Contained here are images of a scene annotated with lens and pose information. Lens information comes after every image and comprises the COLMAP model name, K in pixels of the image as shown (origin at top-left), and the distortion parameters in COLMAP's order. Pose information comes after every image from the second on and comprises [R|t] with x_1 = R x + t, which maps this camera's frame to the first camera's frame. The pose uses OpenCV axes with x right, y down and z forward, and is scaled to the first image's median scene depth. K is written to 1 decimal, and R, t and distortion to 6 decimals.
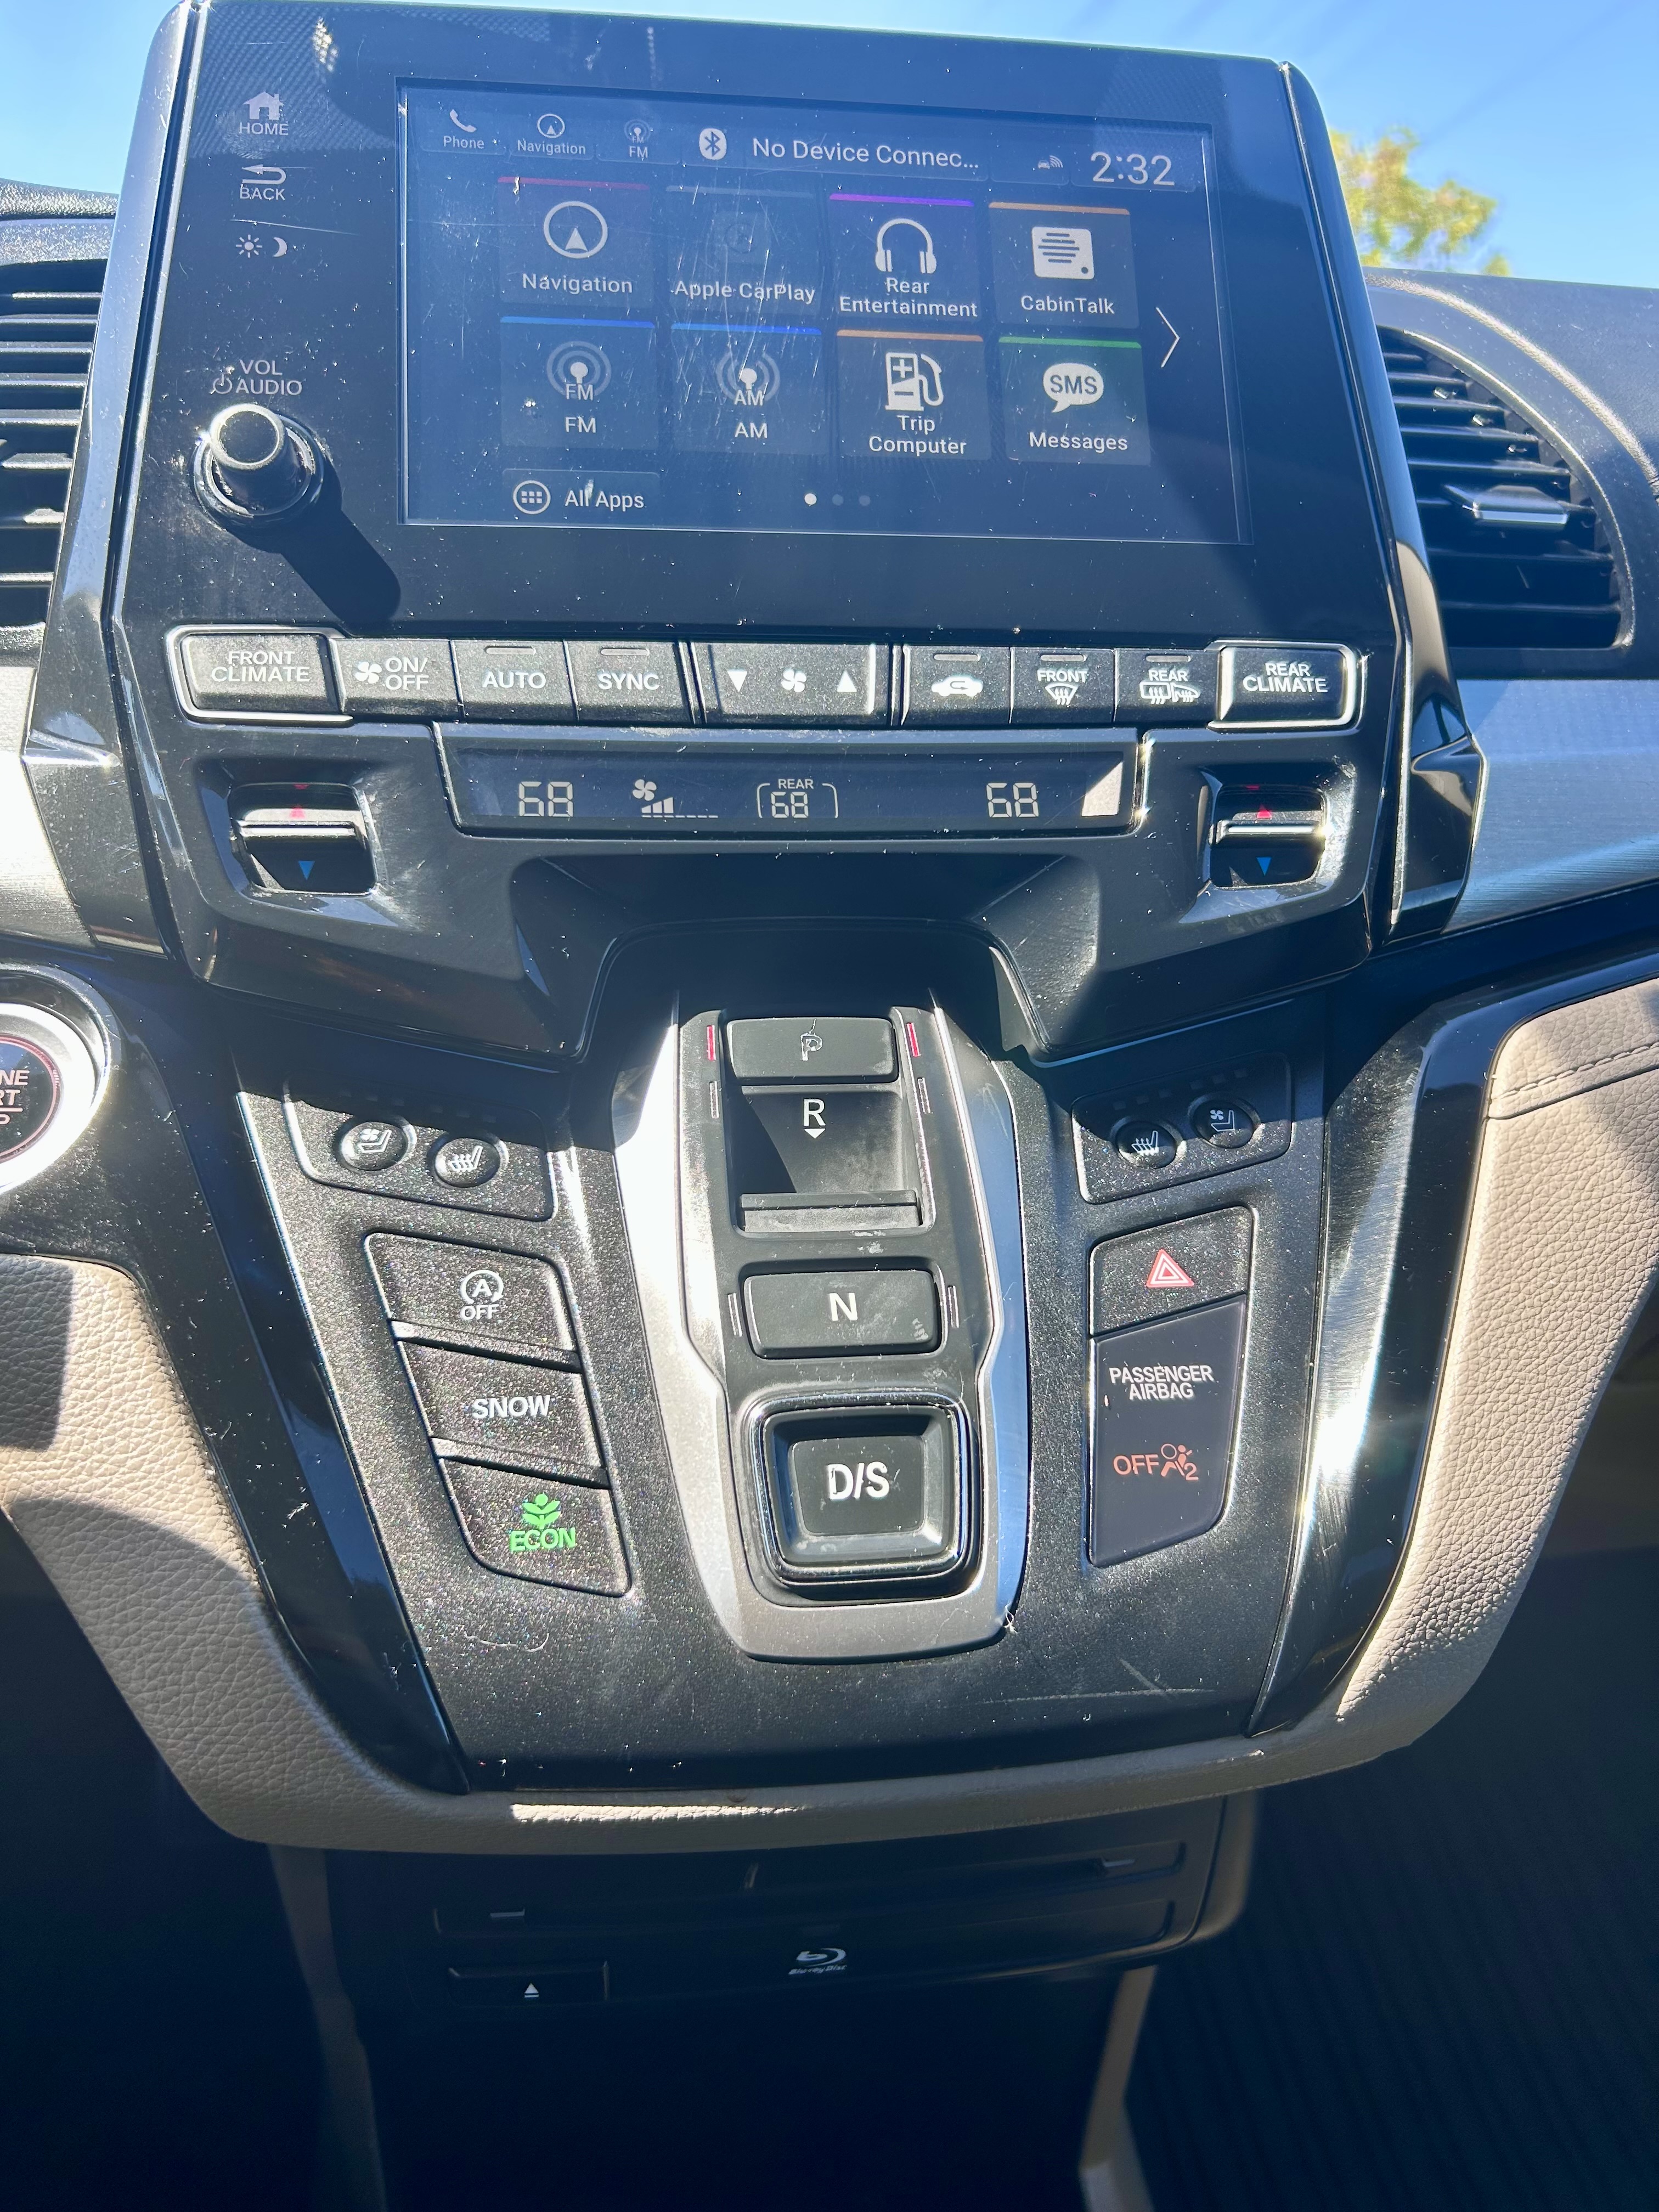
lens RADIAL K [[1681.4, 0, 826.3], [0, 1681.4, 1128.1], [0, 0, 1]] dist [0.015574, -0.026616]
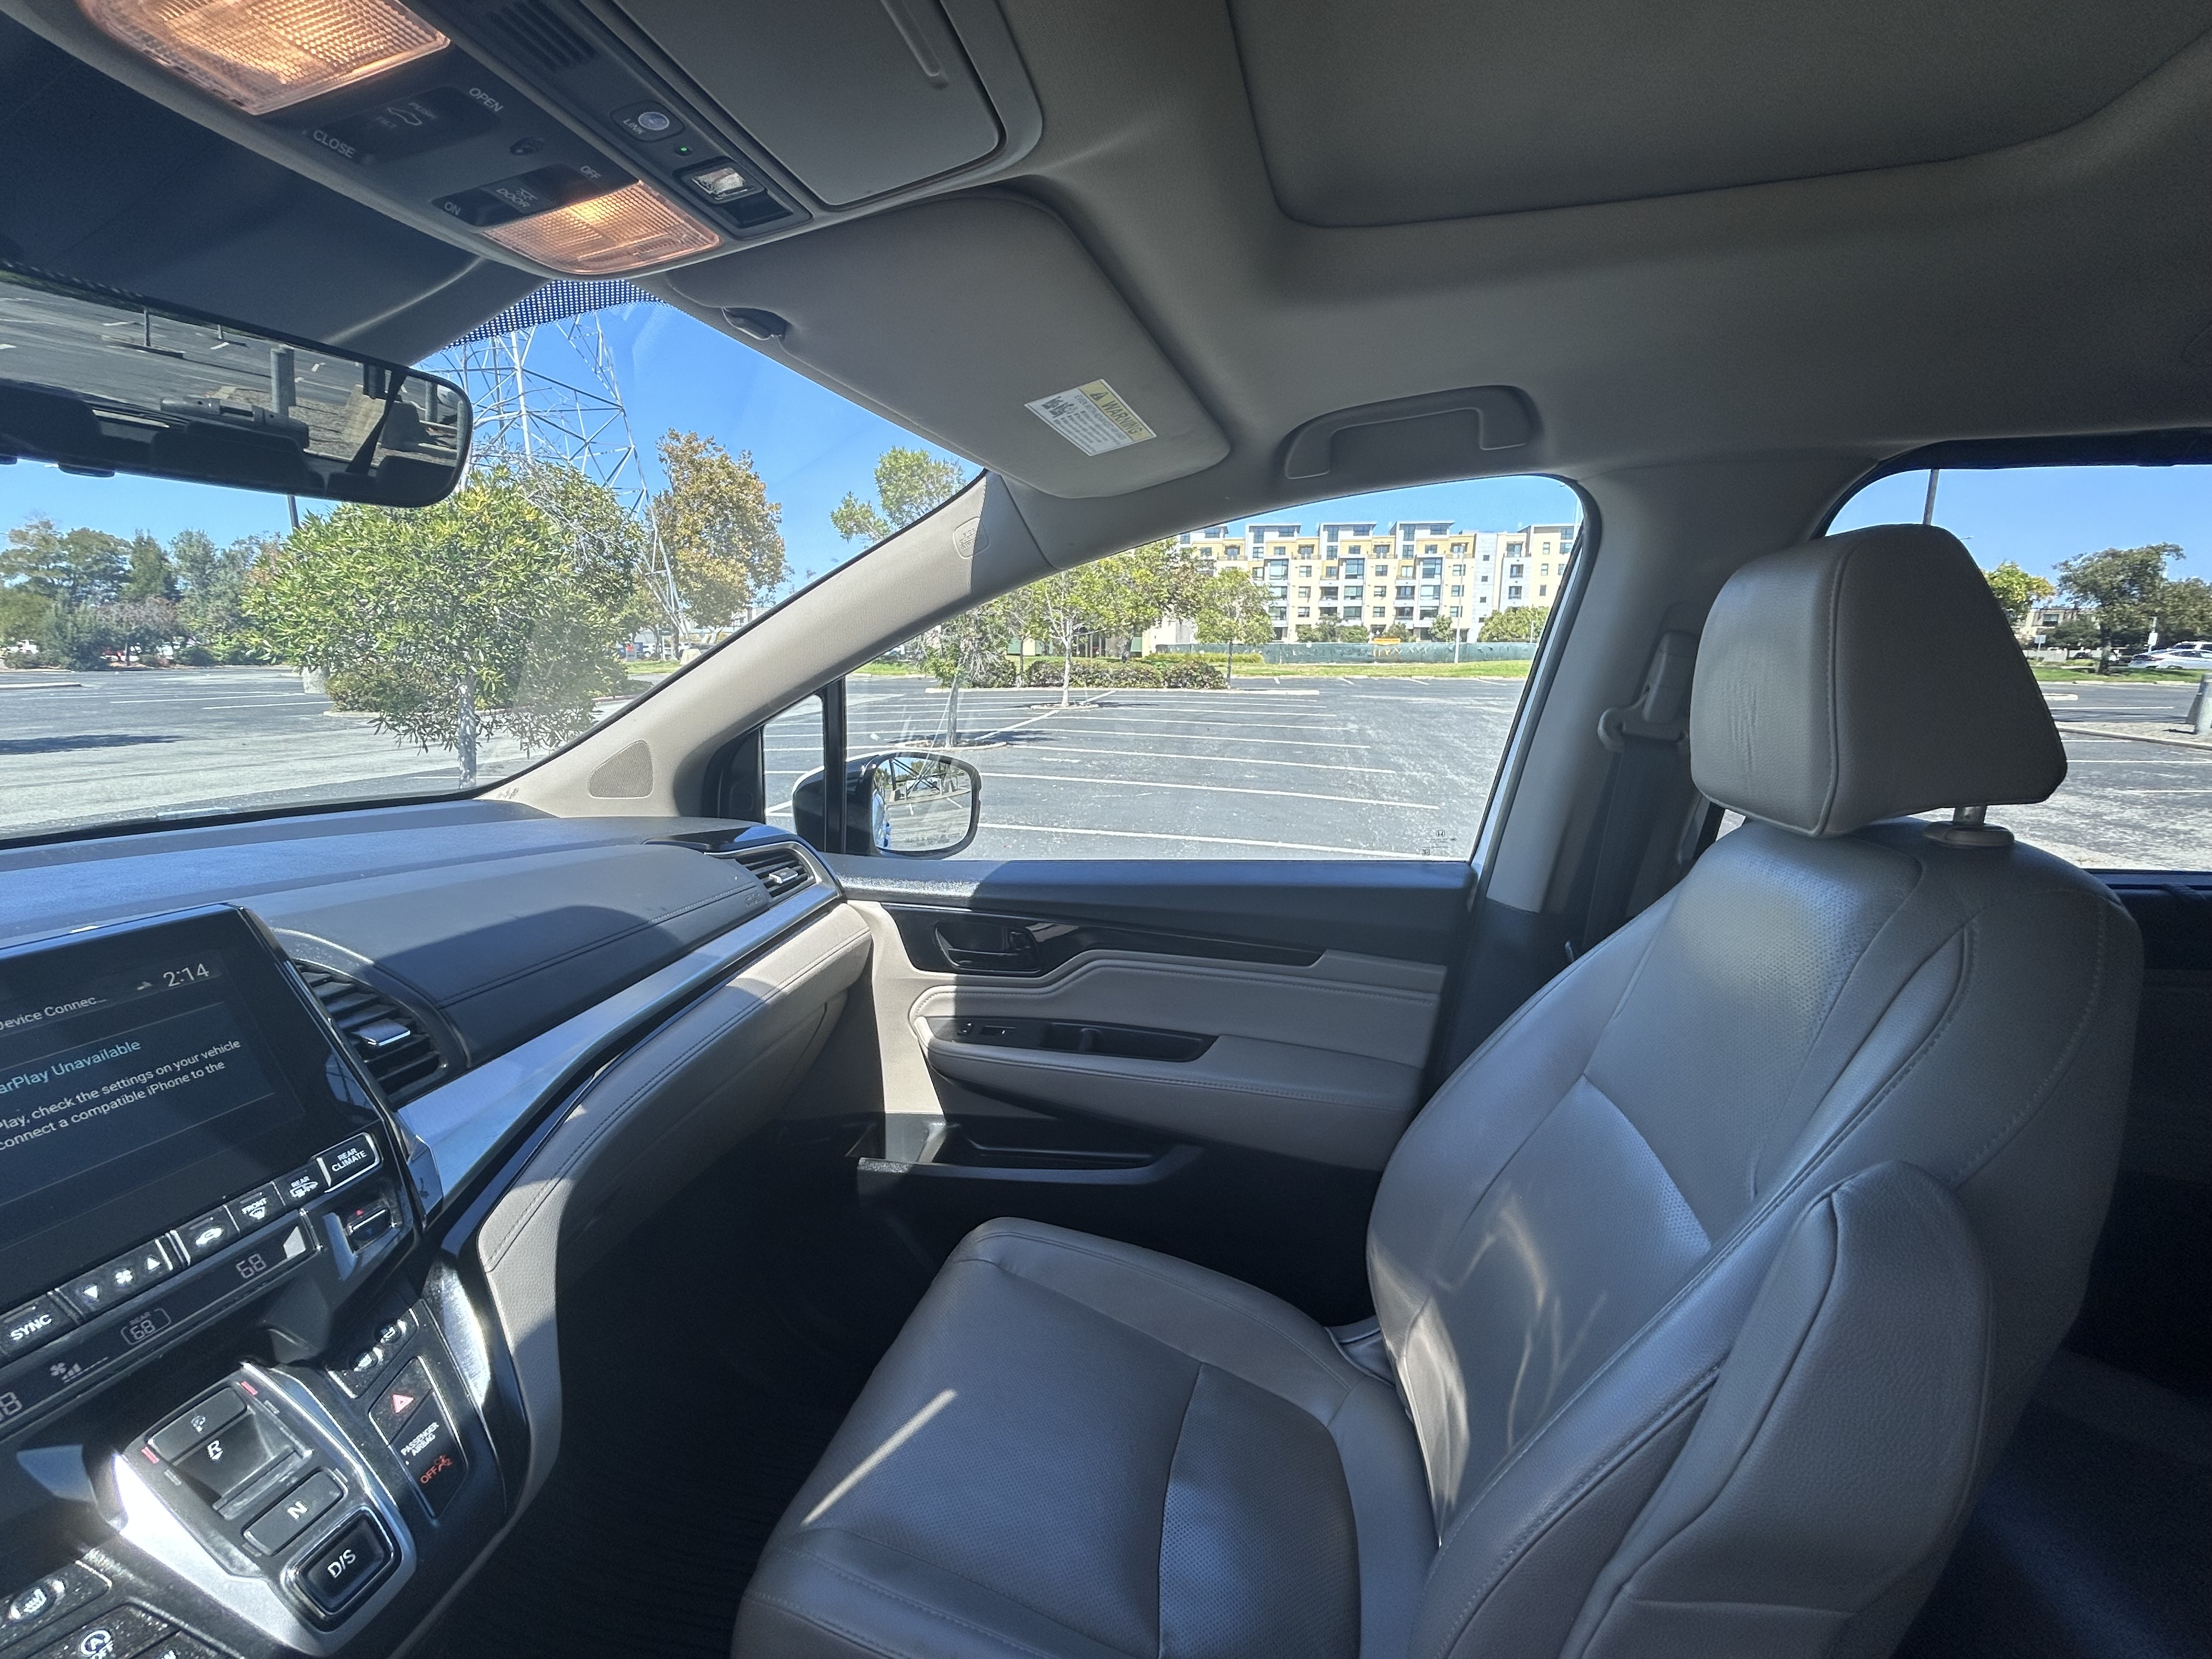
lens RADIAL K [[979.4, 0, 1095.7], [0, 979.4, 823.3], [0, 0, 1]] dist [0.007165, -0.002864]
pose [[0.347499, -0.178969, 0.920442, -0.658565], [0.278809, 0.956941, 0.080806, -0.585738], [-0.895271, 0.228547, 0.382435, -0.767473]]
